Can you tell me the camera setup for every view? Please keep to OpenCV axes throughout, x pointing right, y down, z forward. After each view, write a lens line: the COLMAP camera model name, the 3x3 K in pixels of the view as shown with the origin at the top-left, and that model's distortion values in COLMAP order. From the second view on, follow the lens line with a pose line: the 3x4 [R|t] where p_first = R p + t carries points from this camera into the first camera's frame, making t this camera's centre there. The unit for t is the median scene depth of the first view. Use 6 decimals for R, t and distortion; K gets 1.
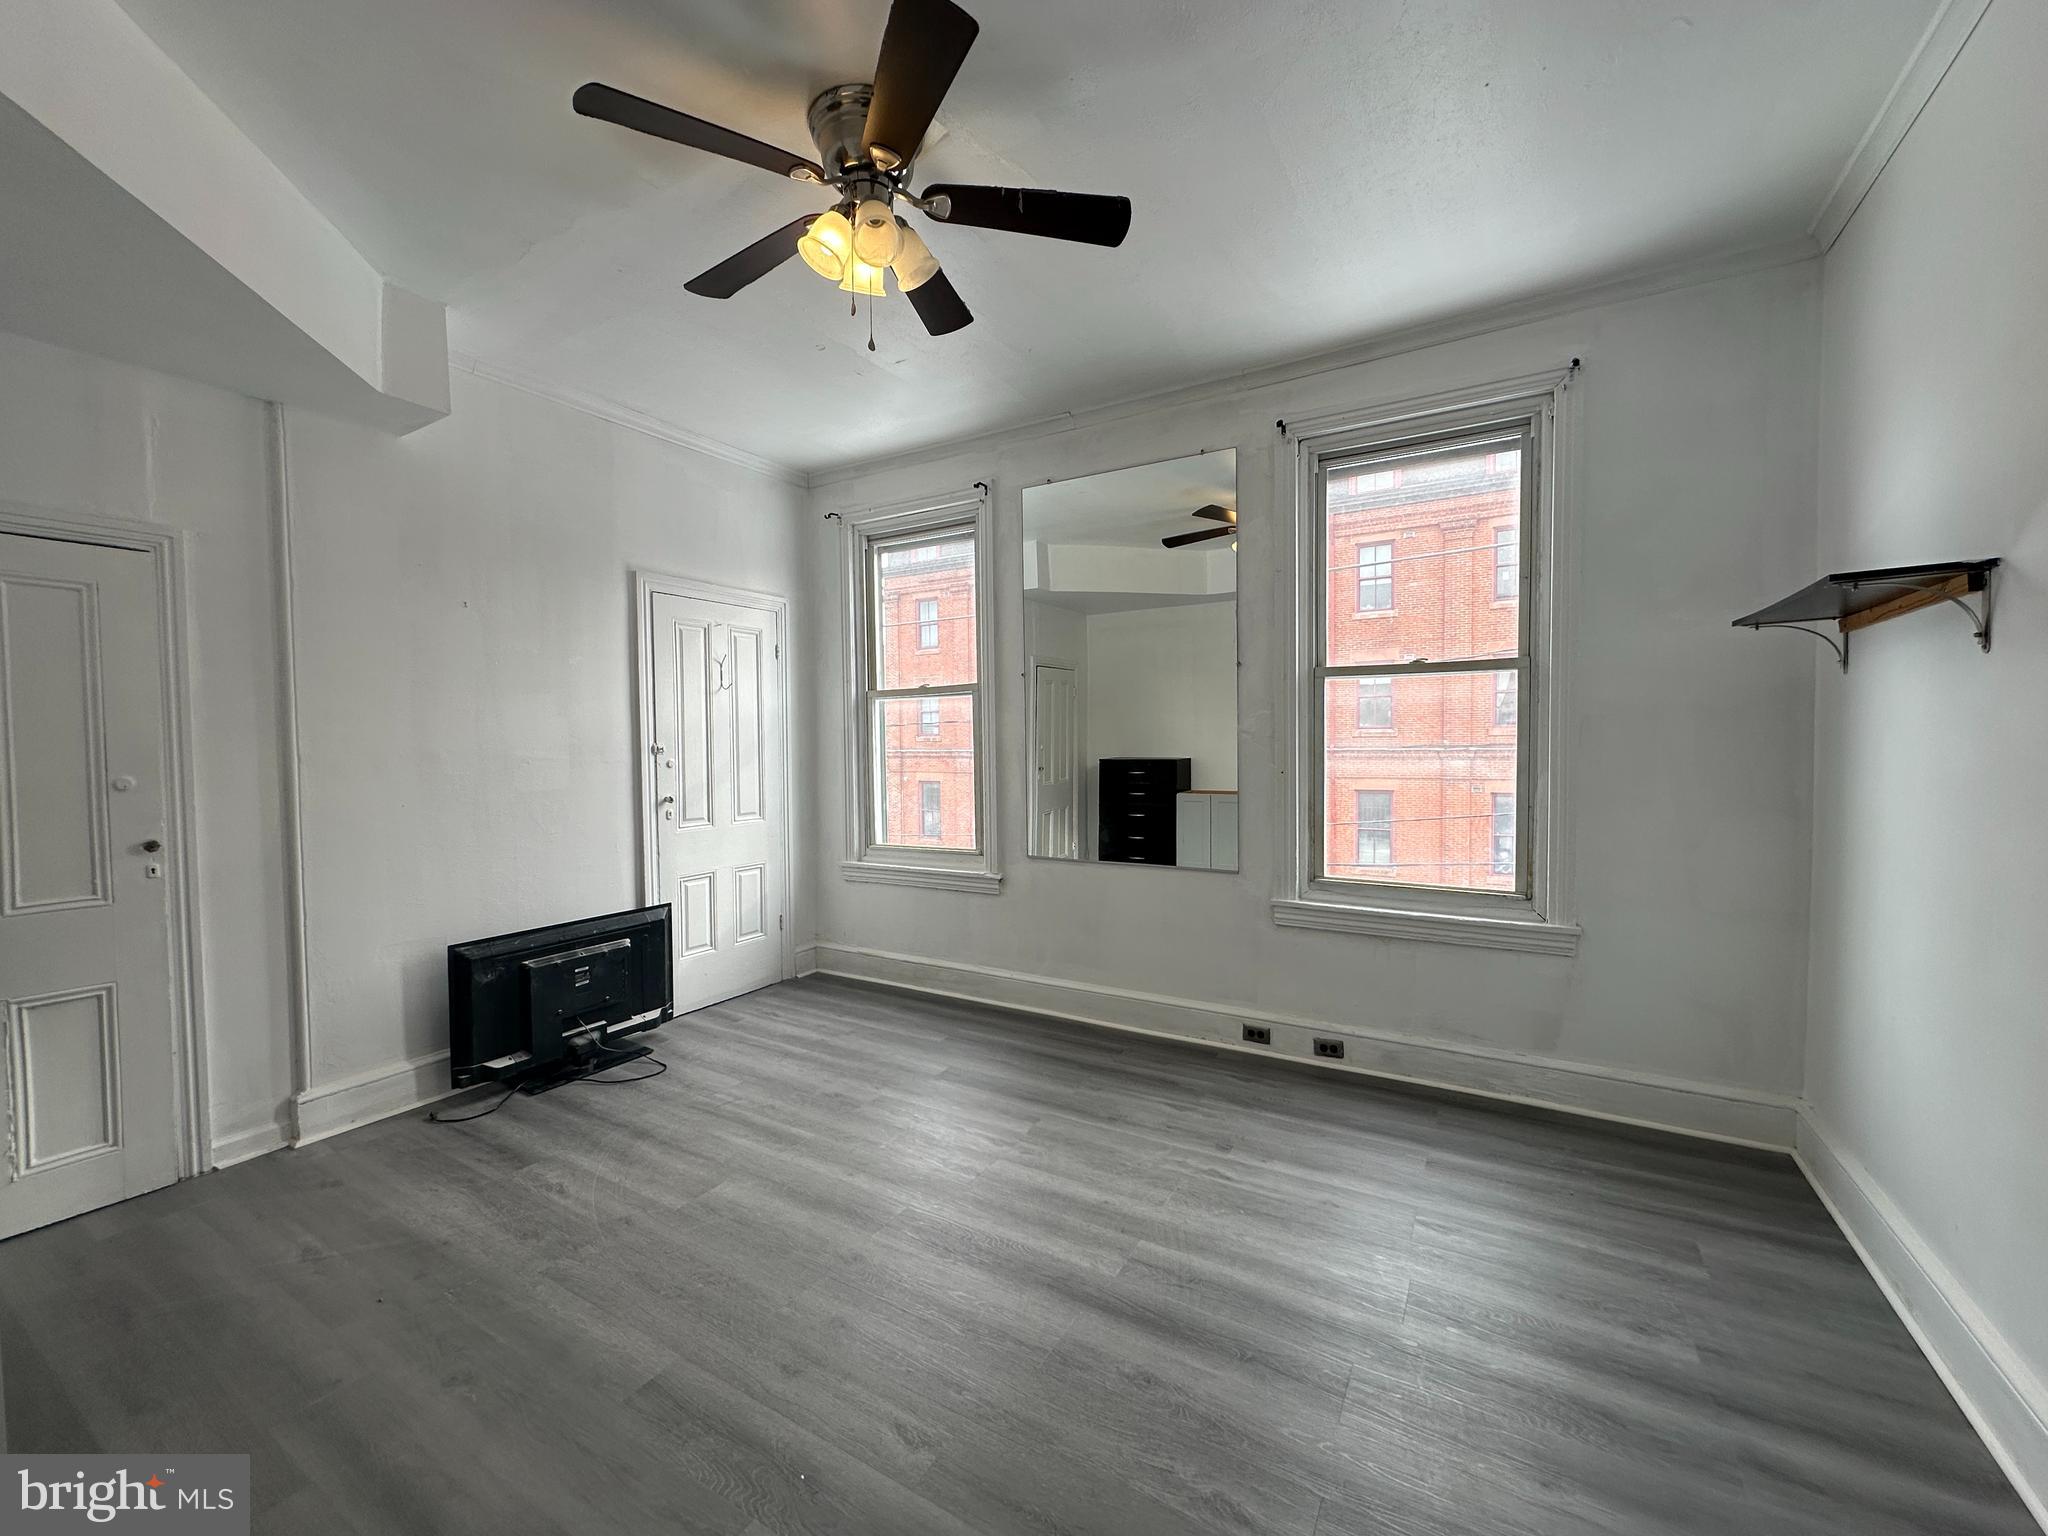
lens RADIAL K [[816.0, 0, 1024.4], [0, 816.0, 762.1], [0, 0, 1]] dist [0.001540, -0.000328]
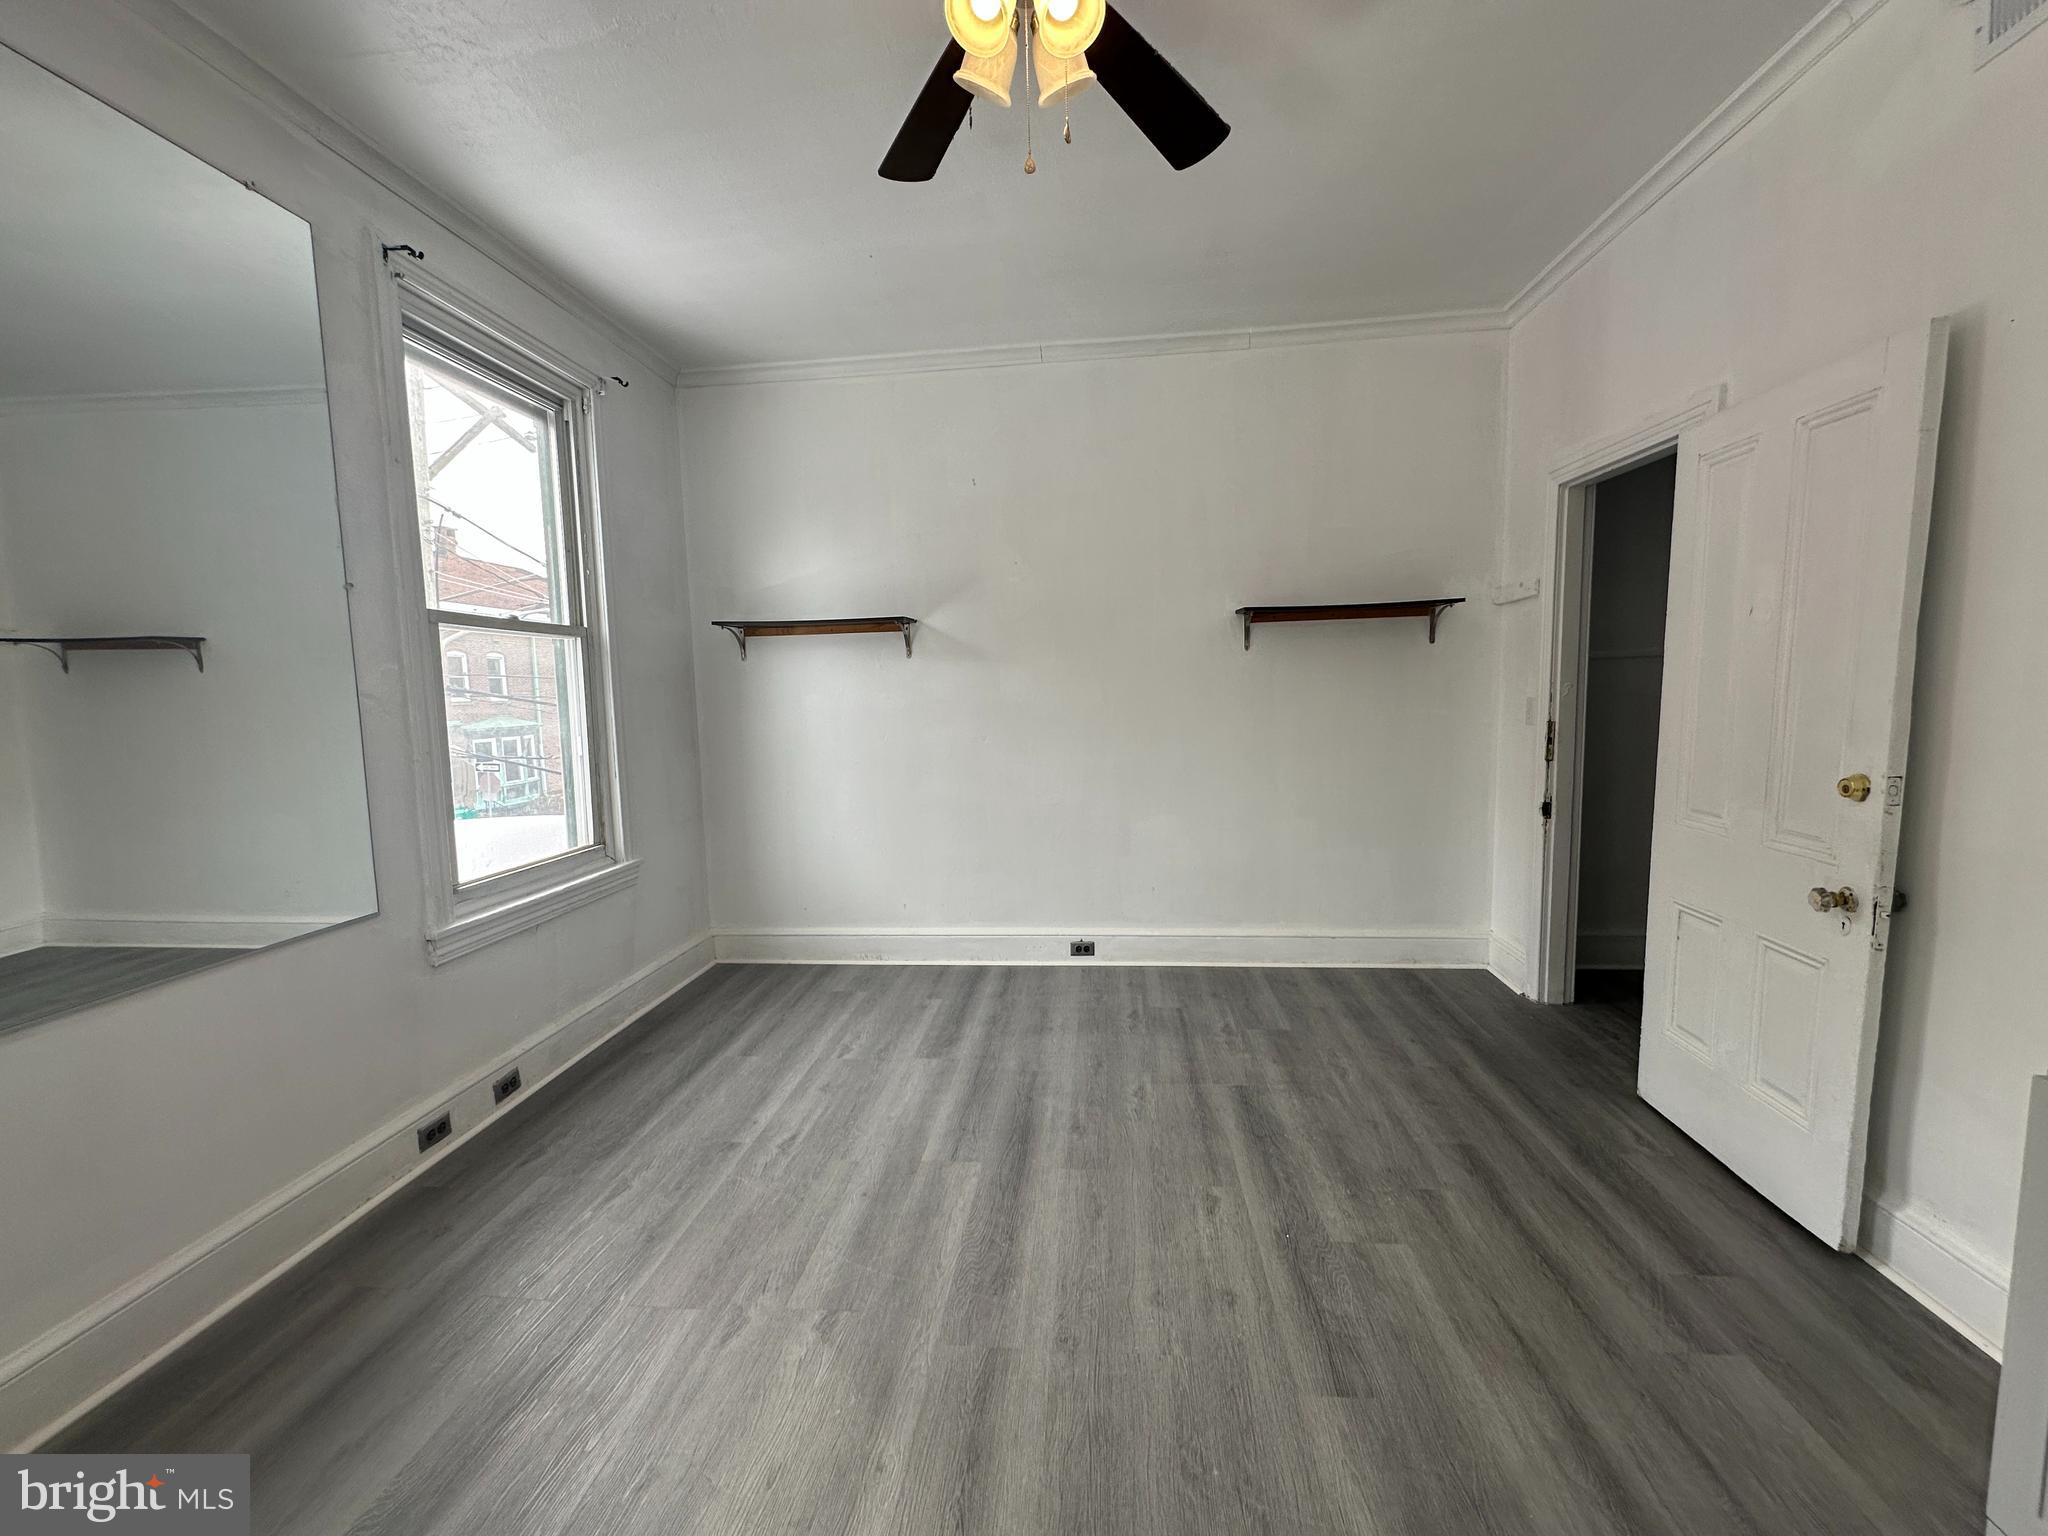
lens RADIAL K [[816.0, 0, 1028.5], [0, 816.0, 751.9], [0, 0, 1]] dist [0.001540, -0.000328]
pose [[-0.428047, -0.046231, 0.902573, -0.740456], [0.055775, 0.995436, 0.077438, -0.017185], [-0.902034, 0.083488, -0.423515, 1.111478]]
